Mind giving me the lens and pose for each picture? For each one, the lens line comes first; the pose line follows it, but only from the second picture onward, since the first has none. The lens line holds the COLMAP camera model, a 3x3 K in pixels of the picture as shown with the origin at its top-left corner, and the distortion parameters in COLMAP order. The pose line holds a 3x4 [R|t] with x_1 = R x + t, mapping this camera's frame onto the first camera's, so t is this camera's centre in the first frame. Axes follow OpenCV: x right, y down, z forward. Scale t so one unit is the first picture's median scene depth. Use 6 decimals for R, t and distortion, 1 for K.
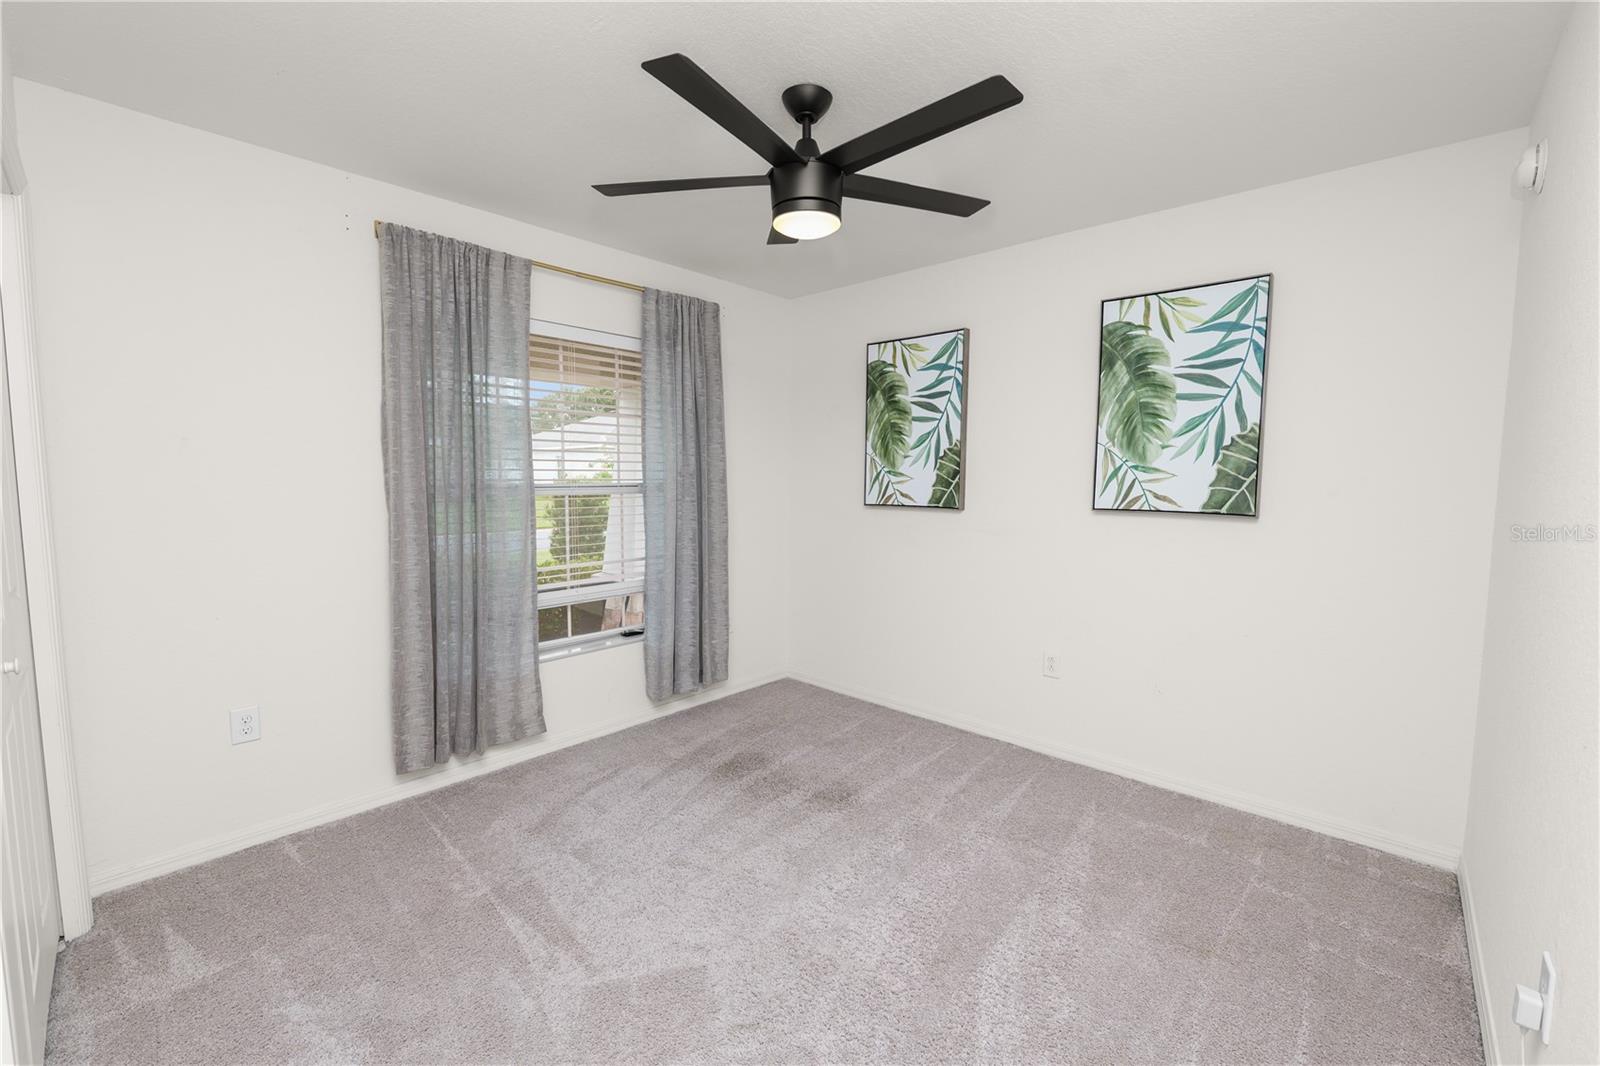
lens RADIAL K [[651.6, 0, 806.4], [0, 651.6, 526.3], [0, 0, 1]] dist [-0.014074, 0.001540]
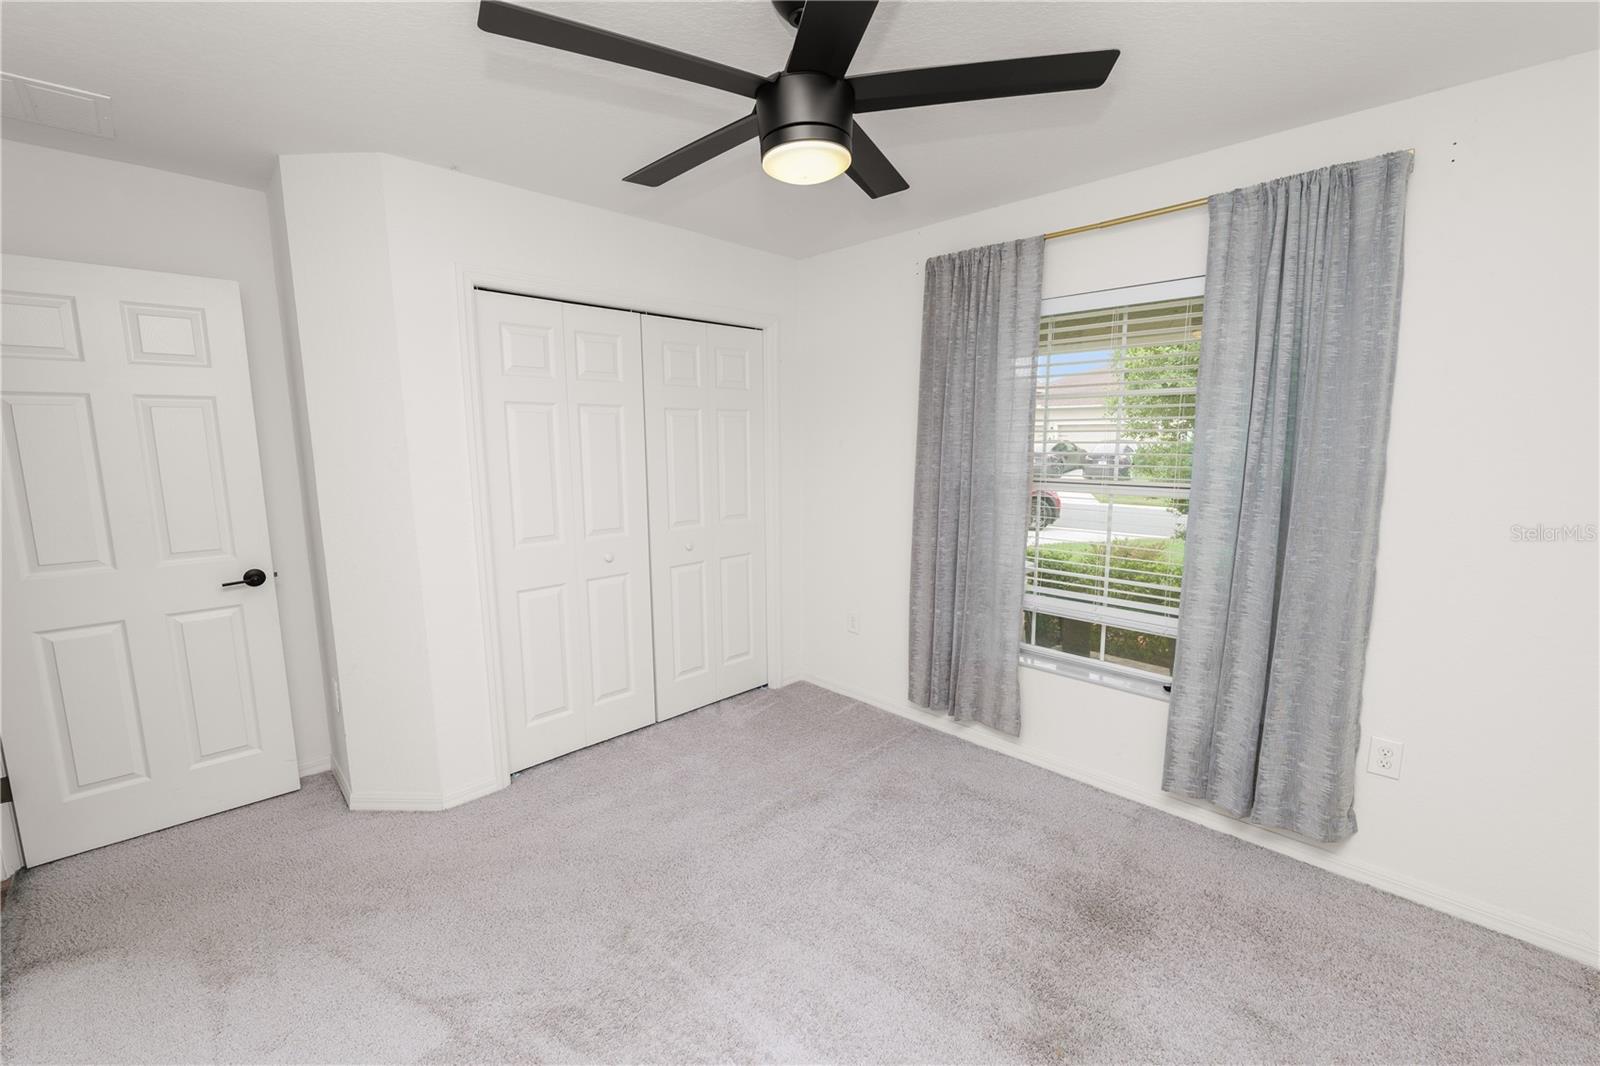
lens RADIAL K [[651.6, 0, 807.0], [0, 651.6, 530.4], [0, 0, 1]] dist [-0.014074, 0.001540]
pose [[-0.039915, 0.129021, -0.990838, 0.527193], [-0.086222, 0.987485, 0.132058, -0.085501], [0.995476, 0.090703, -0.028291, 0.697216]]
